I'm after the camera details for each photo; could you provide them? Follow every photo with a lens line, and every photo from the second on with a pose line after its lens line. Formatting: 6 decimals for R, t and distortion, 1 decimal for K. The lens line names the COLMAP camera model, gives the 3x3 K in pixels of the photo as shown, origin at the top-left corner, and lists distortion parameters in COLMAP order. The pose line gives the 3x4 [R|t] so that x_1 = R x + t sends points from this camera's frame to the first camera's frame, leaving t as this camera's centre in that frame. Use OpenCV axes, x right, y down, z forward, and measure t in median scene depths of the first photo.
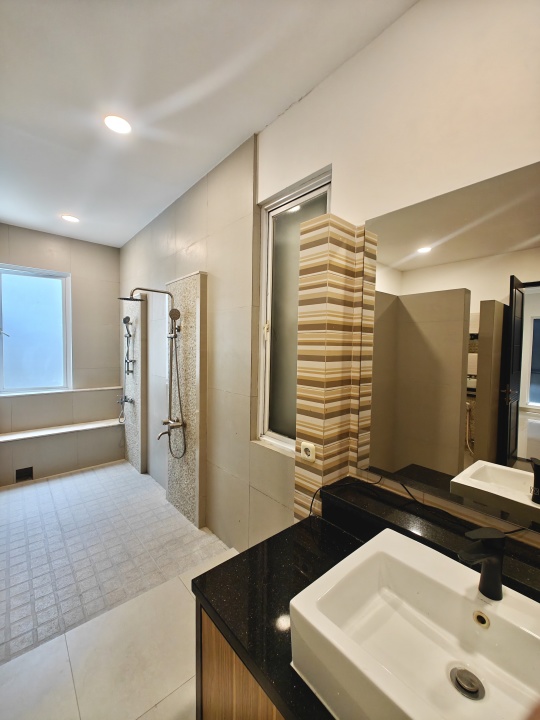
lens RADIAL K [[299.8, 0, 273.4], [0, 299.8, 365.0], [0, 0, 1]] dist [-0.002739, 0.000399]
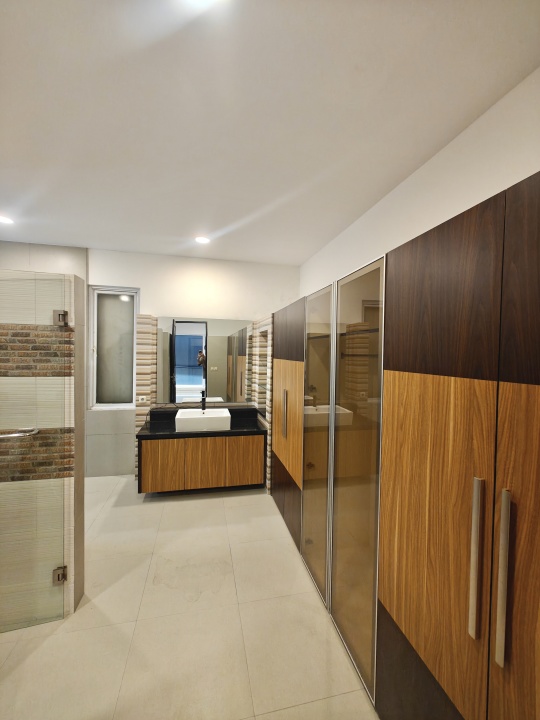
lens RADIAL K [[299.8, 0, 270.6], [0, 299.8, 360.9], [0, 0, 1]] dist [-0.002739, 0.000399]
pose [[0.480463, -0.031571, 0.876447, -1.455018], [0.038235, 0.999156, 0.015031, -0.046422], [-0.876181, 0.026289, 0.481264, -1.131969]]
